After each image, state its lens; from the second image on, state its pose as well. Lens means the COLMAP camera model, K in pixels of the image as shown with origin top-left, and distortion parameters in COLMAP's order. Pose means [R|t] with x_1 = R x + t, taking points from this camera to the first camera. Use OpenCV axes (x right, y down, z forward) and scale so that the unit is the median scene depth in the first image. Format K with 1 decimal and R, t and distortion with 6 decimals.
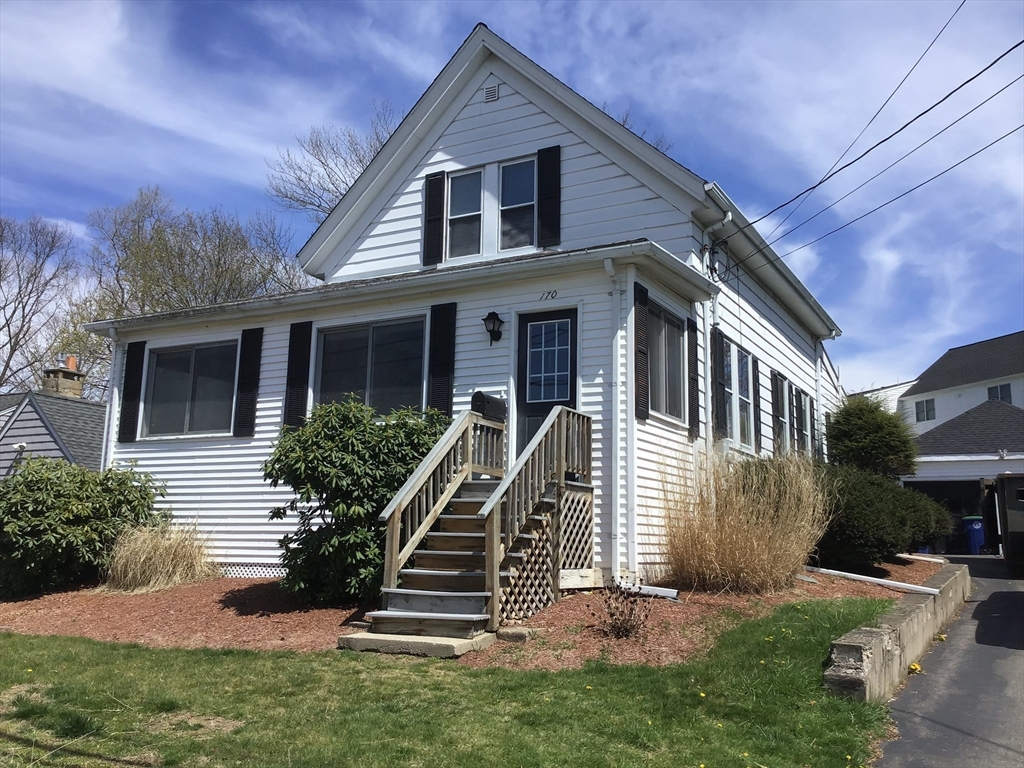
lens RADIAL K [[908.1, 0, 512.0], [0, 908.1, 384.0], [0, 0, 1]] dist [0.096781, -0.197848]
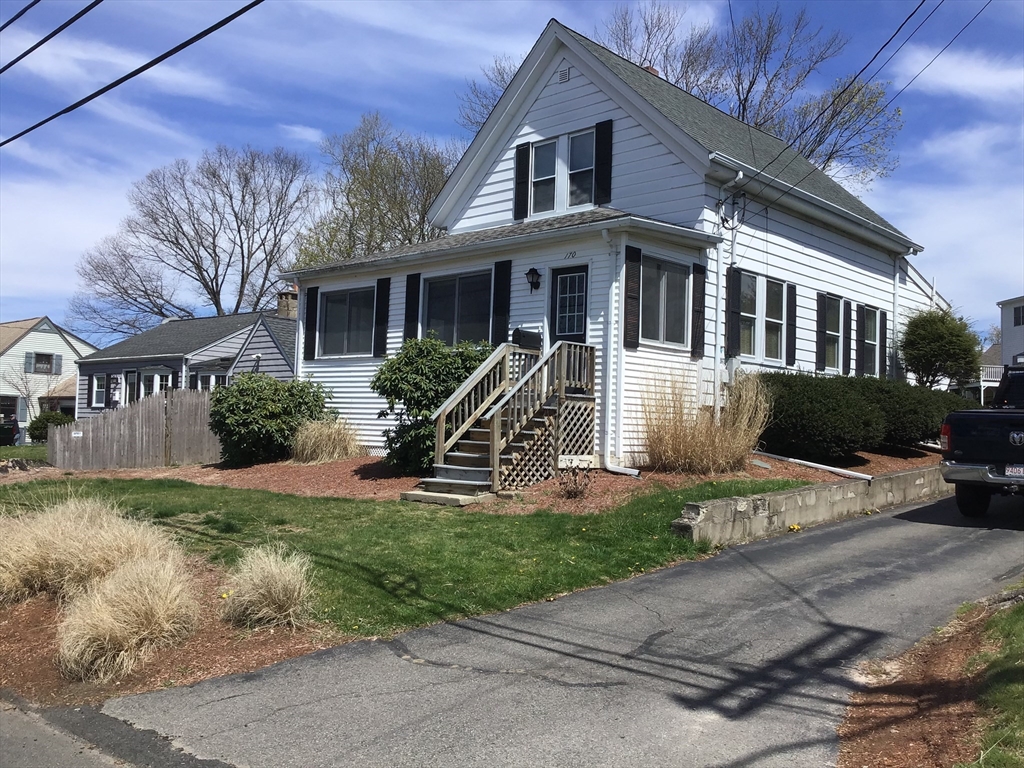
lens RADIAL K [[904.2, 0, 512.0], [0, 904.2, 384.0], [0, 0, 1]] dist [0.057704, 0.002151]
pose [[0.967587, 0.000710, -0.252538, 0.265516], [0.029471, 0.992846, 0.115707, -0.059149], [0.250813, -0.119399, 0.960644, -0.296696]]
